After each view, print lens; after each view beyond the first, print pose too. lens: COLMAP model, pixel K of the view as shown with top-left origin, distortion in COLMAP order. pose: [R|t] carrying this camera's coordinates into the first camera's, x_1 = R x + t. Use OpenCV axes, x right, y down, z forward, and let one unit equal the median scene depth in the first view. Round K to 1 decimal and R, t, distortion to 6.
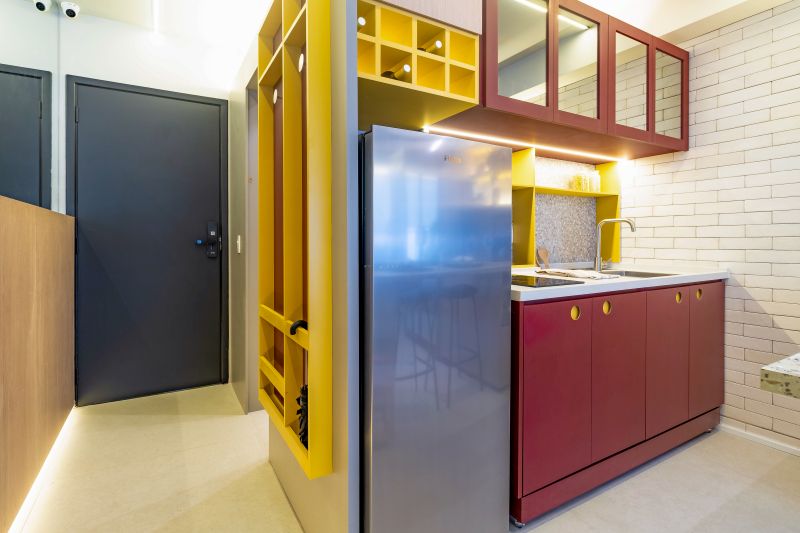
lens RADIAL K [[404.6, 0, 375.4], [0, 404.6, 241.4], [0, 0, 1]] dist [0.002711, 0.000337]
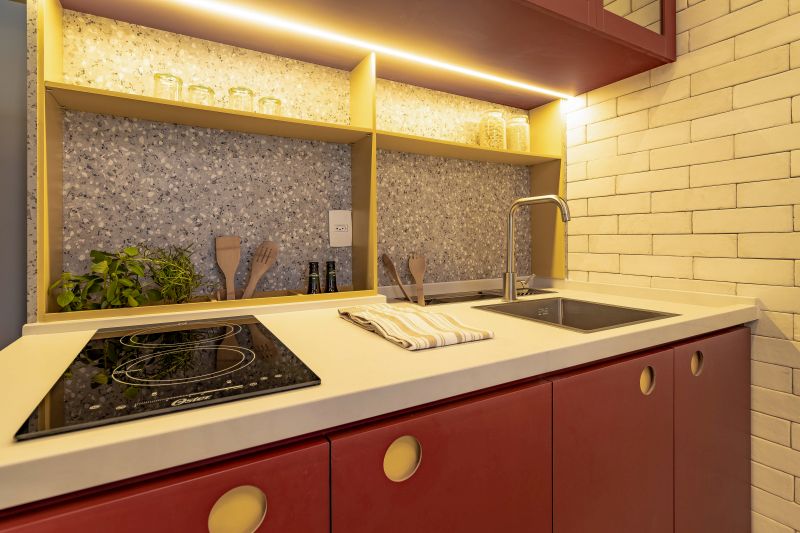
lens RADIAL K [[404.6, 0, 415.1], [0, 404.6, 237.3], [0, 0, 1]] dist [0.002711, 0.000337]
pose [[0.998770, -0.006145, 0.049196, 0.416666], [0.006420, 0.999965, -0.005436, -0.004258], [-0.049161, 0.005746, 0.998774, 0.507470]]
